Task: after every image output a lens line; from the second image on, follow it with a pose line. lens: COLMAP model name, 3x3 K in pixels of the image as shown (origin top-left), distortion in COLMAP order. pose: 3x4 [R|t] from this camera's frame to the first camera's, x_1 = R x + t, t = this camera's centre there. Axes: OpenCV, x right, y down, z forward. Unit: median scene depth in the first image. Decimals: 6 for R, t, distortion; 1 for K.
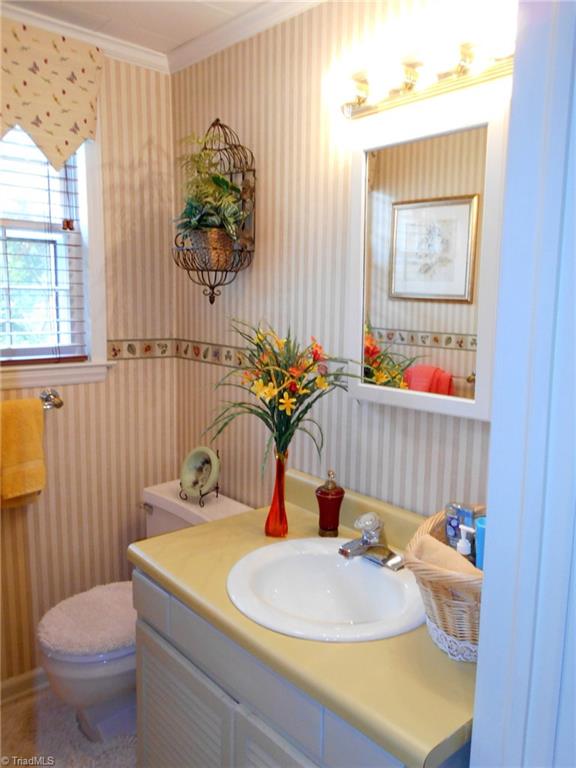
lens RADIAL K [[619.4, 0, 288.0], [0, 619.4, 383.5], [0, 0, 1]] dist [0.010579, 0.038716]
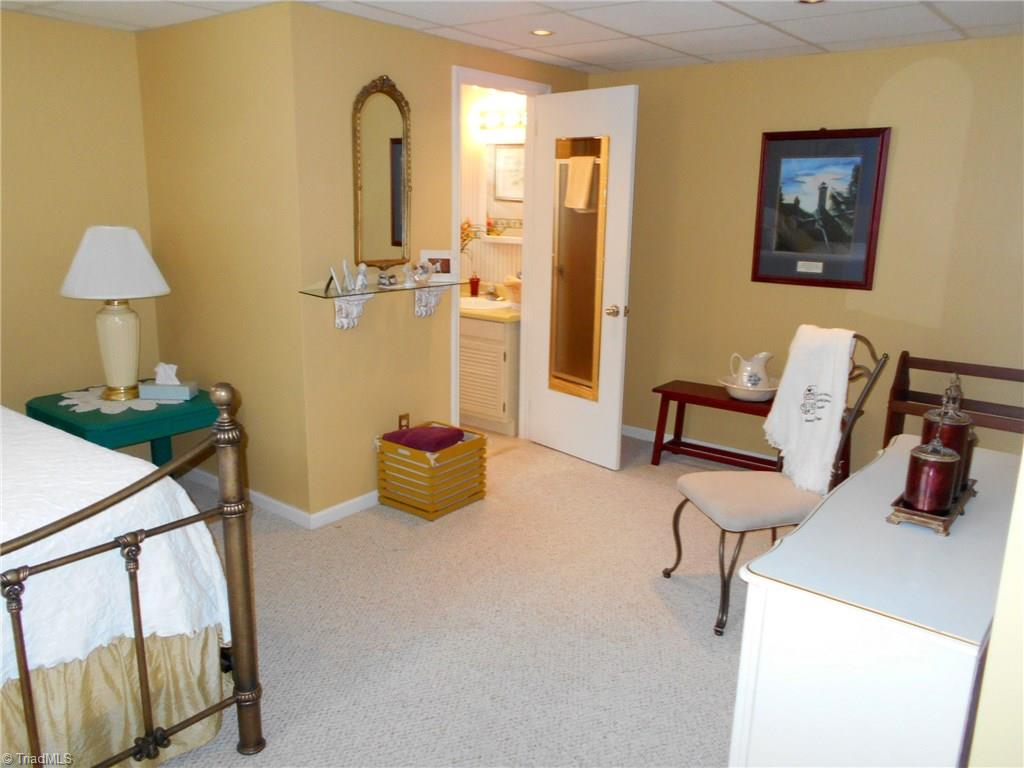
lens RADIAL K [[825.9, 0, 511.4], [0, 825.9, 386.1], [0, 0, 1]] dist [0.010579, 0.038716]
pose [[0.982486, -0.036973, 0.182630, -0.415312], [0.020108, 0.995430, 0.093349, 0.295330], [-0.185246, -0.088042, 0.978740, -2.359866]]
